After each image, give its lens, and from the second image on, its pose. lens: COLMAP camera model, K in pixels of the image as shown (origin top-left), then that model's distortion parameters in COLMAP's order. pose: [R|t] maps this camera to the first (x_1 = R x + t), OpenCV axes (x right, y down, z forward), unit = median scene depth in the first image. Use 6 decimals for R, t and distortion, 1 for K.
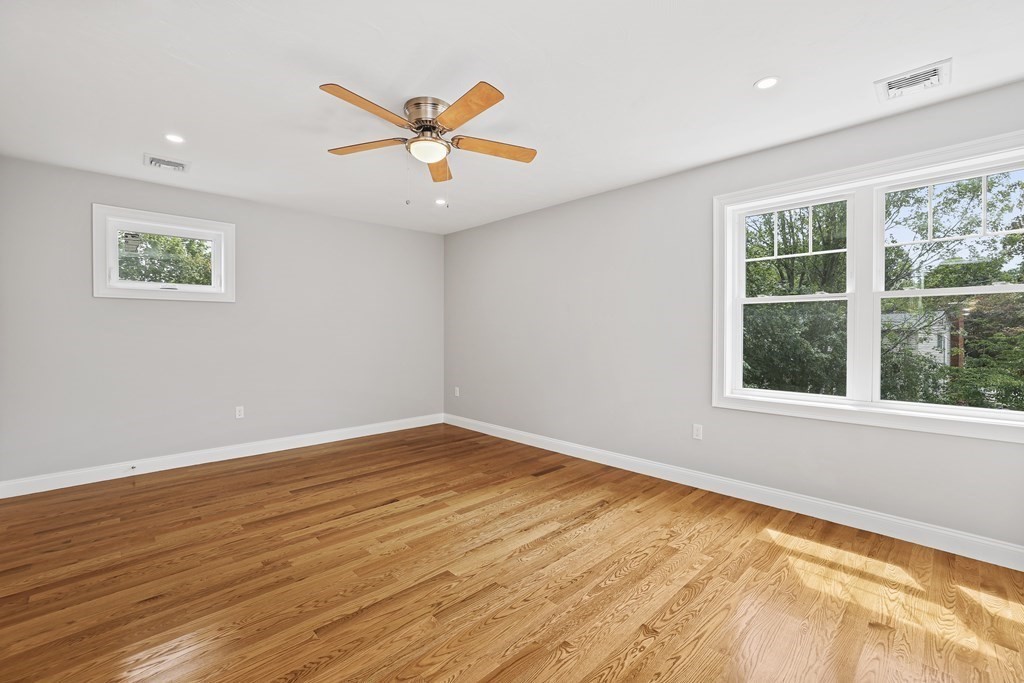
lens RADIAL K [[429.3, 0, 501.5], [0, 429.3, 335.4], [0, 0, 1]] dist [-0.019004, 0.000046]
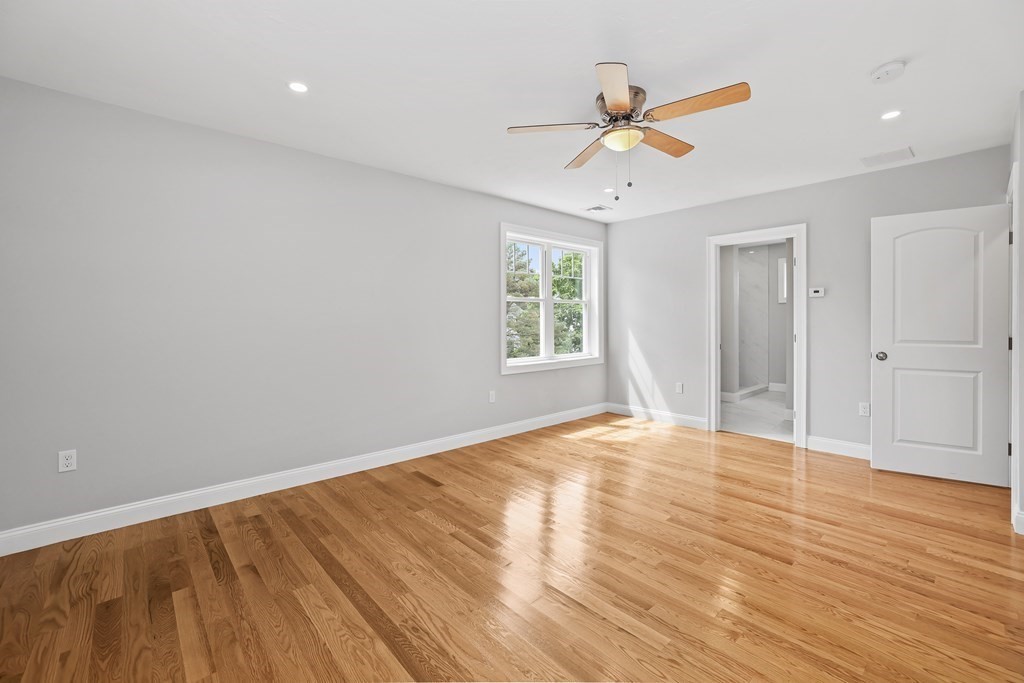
lens RADIAL K [[429.3, 0, 515.9], [0, 429.3, 321.9], [0, 0, 1]] dist [-0.019004, 0.000046]
pose [[0.021522, 0.004023, 0.999760, -0.845855], [0.012344, 0.999915, -0.004290, 0.003008], [-0.999692, 0.012433, 0.021470, 0.890352]]
